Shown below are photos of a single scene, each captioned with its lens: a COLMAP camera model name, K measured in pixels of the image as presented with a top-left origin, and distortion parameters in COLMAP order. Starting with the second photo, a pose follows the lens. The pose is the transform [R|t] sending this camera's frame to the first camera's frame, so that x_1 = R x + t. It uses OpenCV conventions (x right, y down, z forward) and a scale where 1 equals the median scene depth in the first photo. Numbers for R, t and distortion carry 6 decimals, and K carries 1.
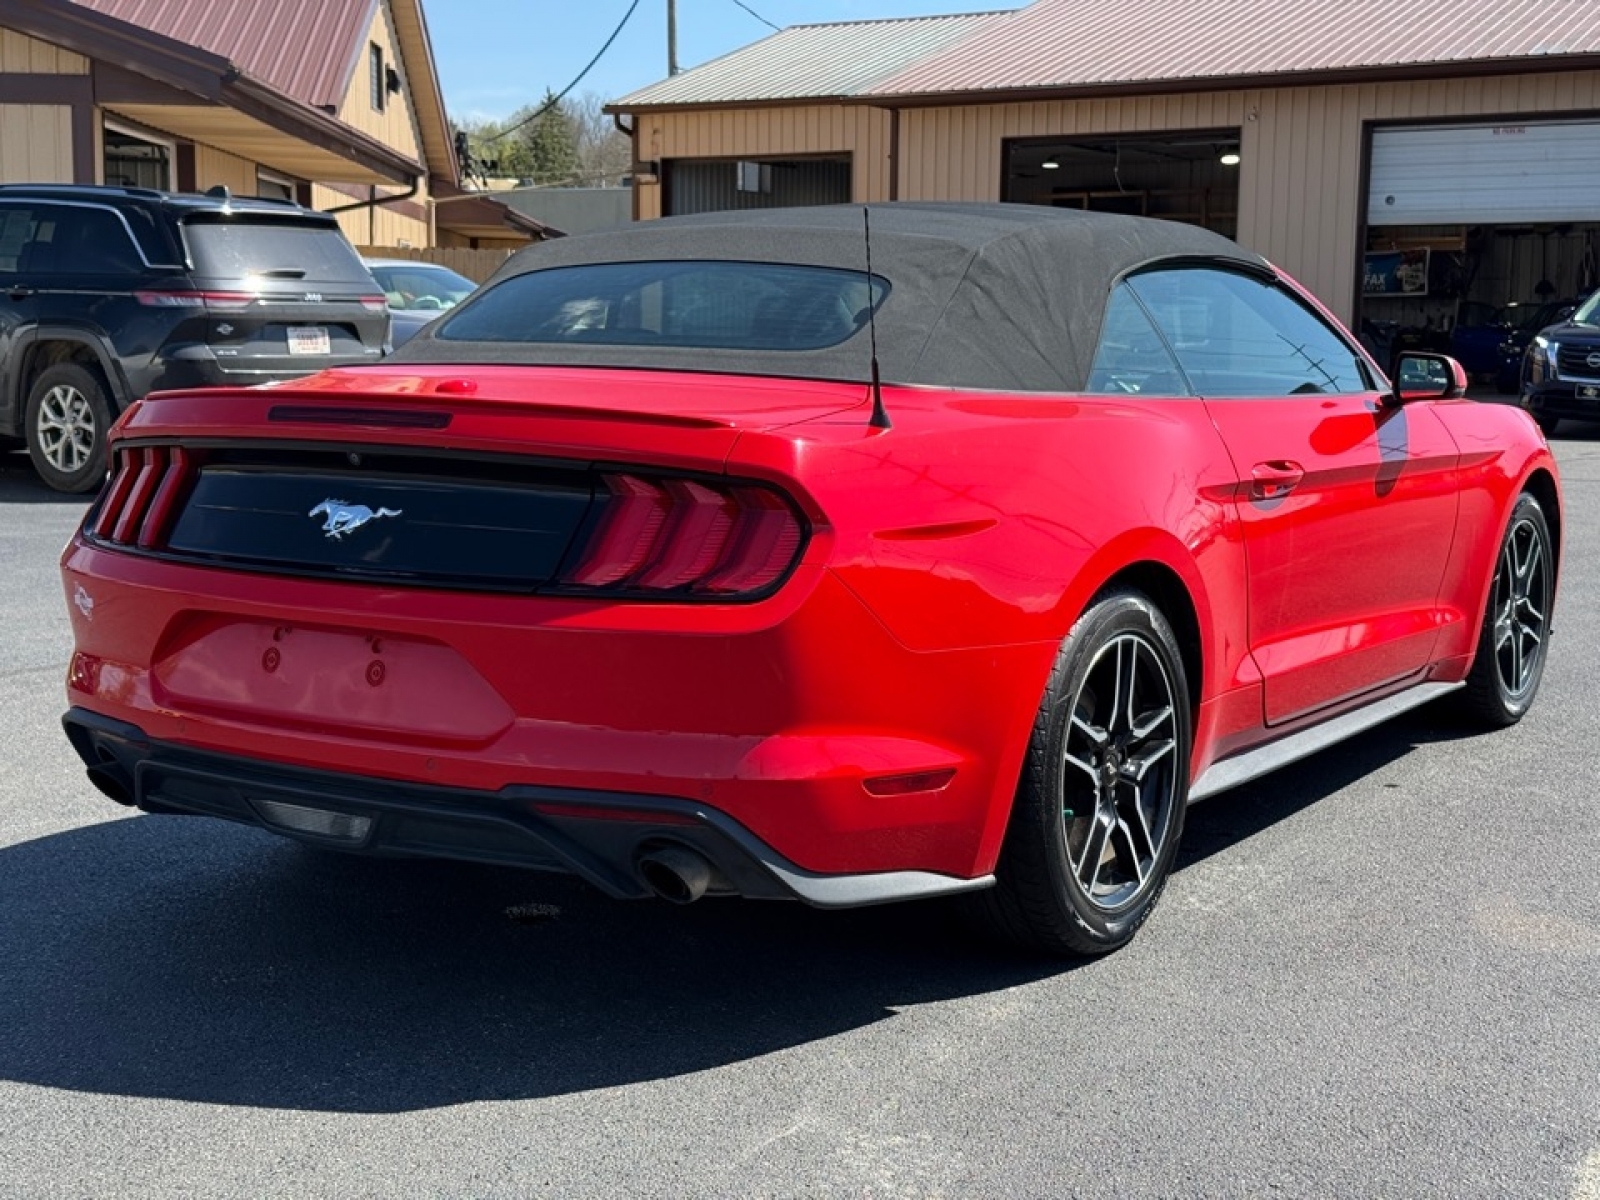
lens RADIAL K [[2266.5, 0, 799.6], [0, 2266.5, 608.0], [0, 0, 1]] dist [0.123709, 0.000000]
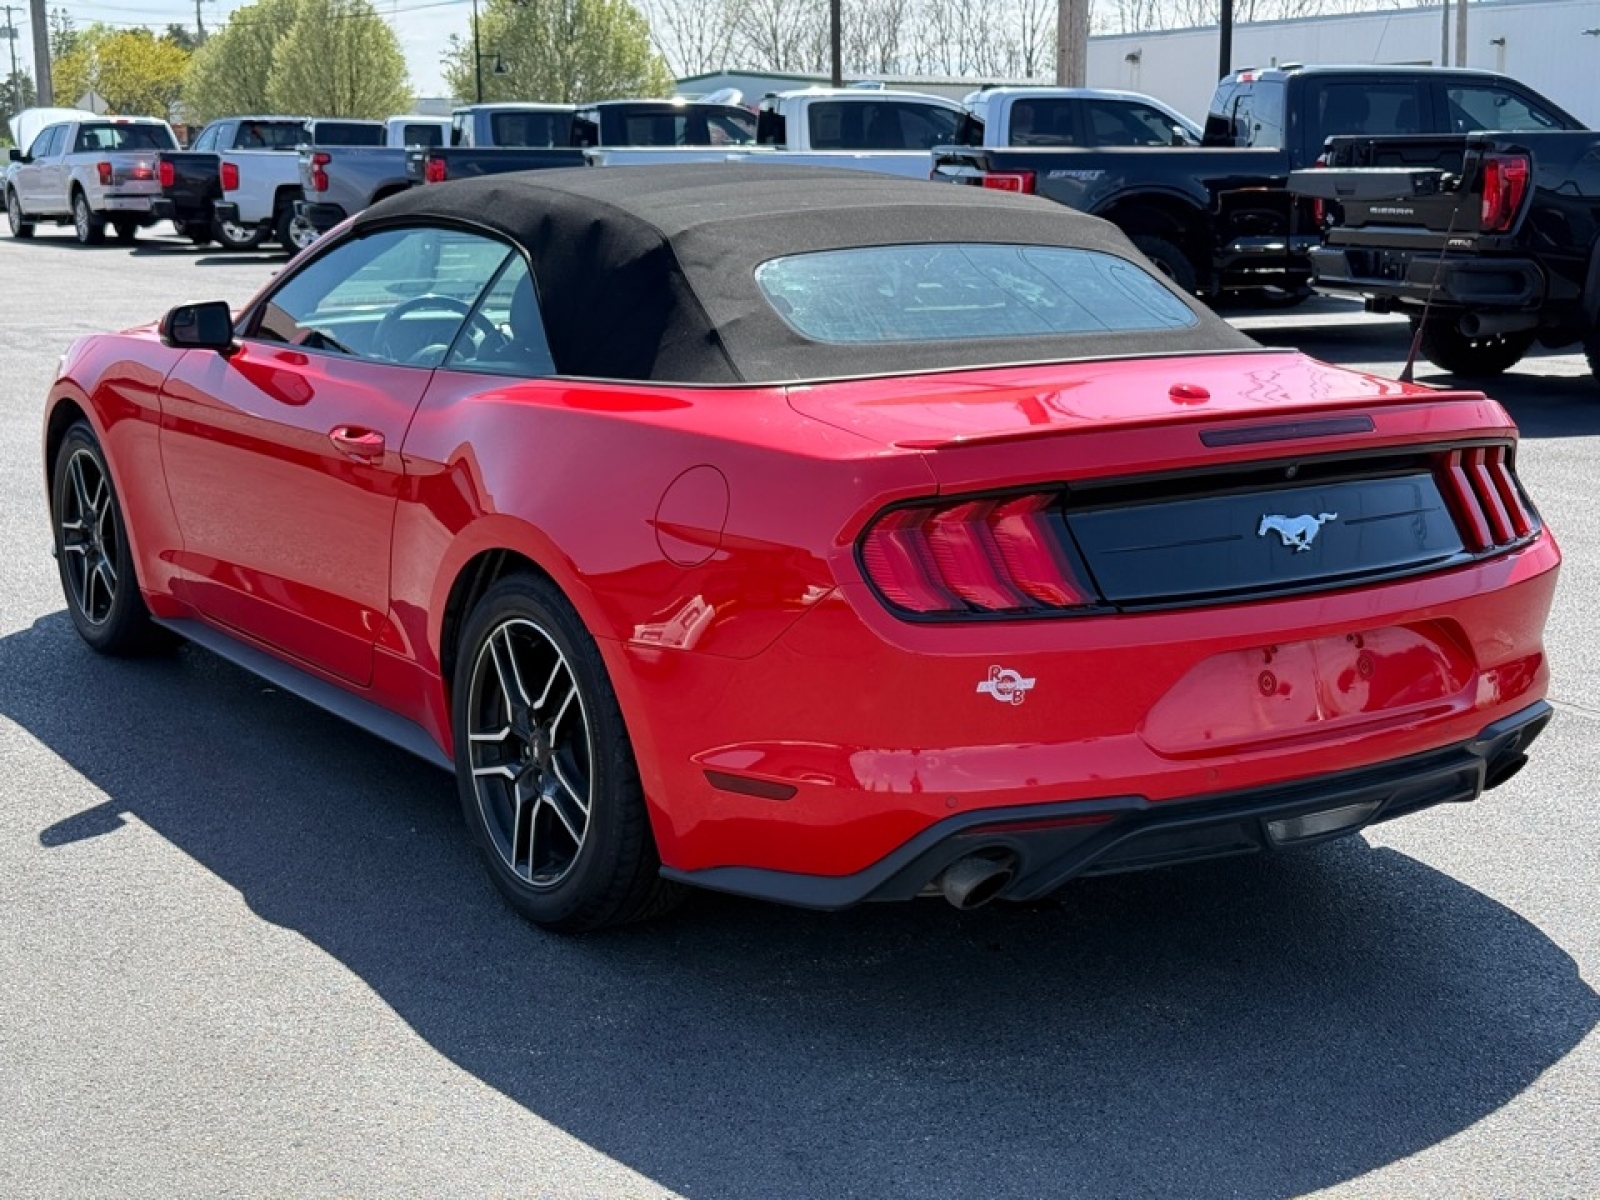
lens RADIAL K [[2266.5, 0, 811.2], [0, 2266.5, 613.2], [0, 0, 1]] dist [0.123709, 0.000000]
pose [[0.401031, -0.194720, 0.895130, -0.155153], [0.122347, 0.979779, 0.158320, -0.024560], [-0.907858, 0.046026, 0.416745, 0.098687]]
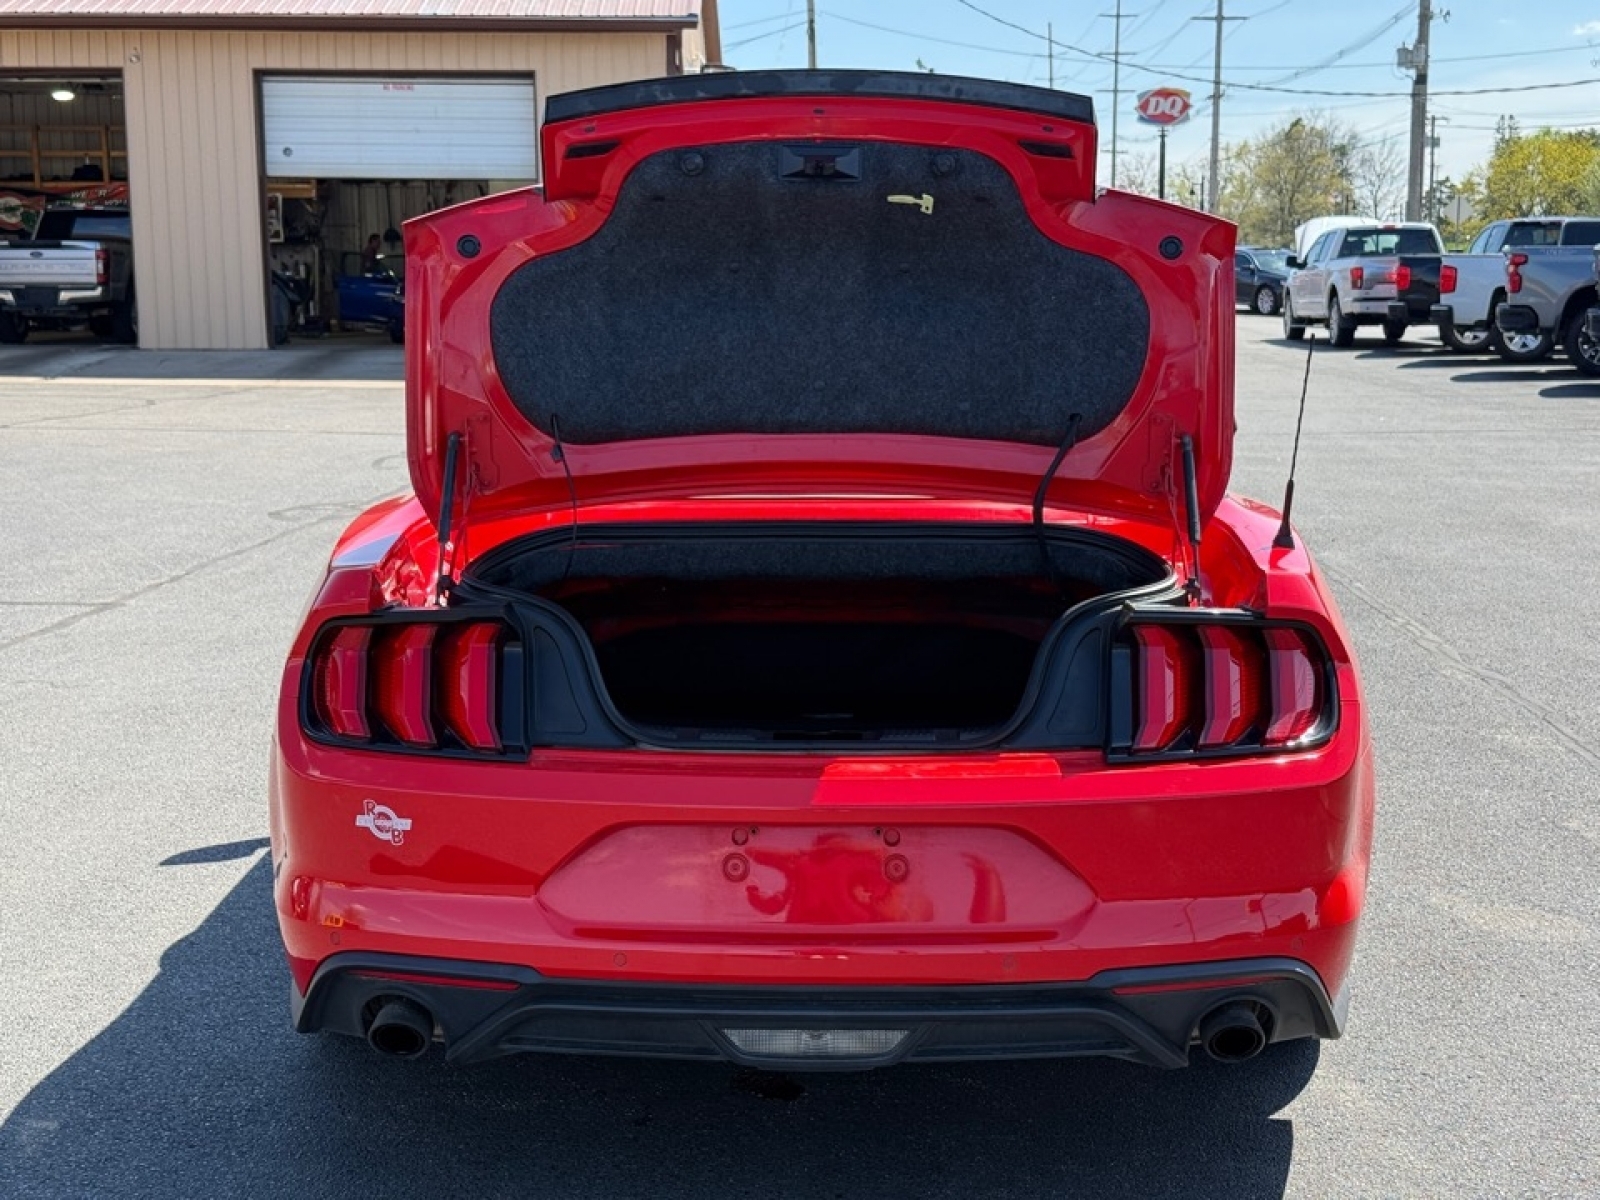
lens RADIAL K [[2266.5, 0, 809.1], [0, 2266.5, 632.1], [0, 0, 1]] dist [0.123709, 0.000000]
pose [[0.853204, -0.098628, 0.512168, -0.082789], [0.077957, 0.995043, 0.061749, -0.015201], [-0.515719, -0.012757, 0.856663, 0.031964]]
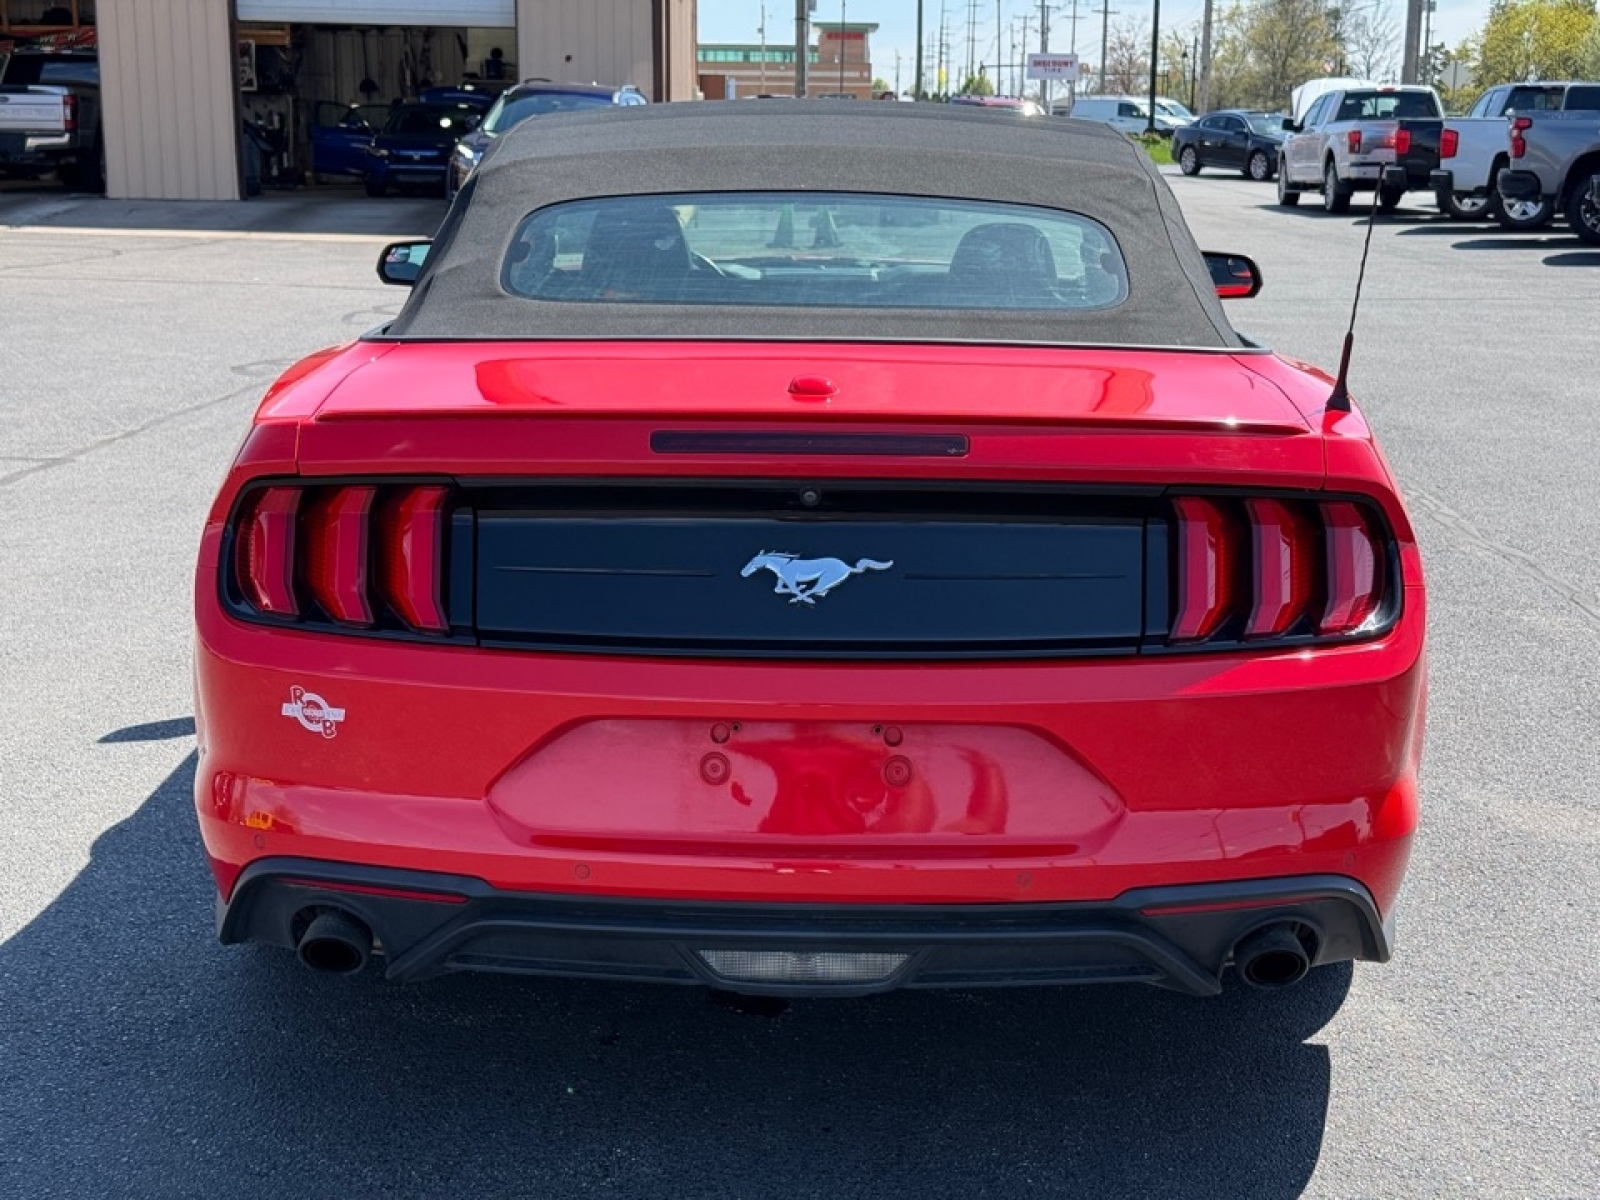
lens RADIAL K [[2266.5, 0, 810.8], [0, 2266.5, 605.1], [0, 0, 1]] dist [0.123709, 0.000000]
pose [[0.849664, -0.112908, 0.515095, -0.076012], [0.065663, 0.991860, 0.109101, -0.014482], [-0.523220, -0.058876, 0.850162, 0.044221]]
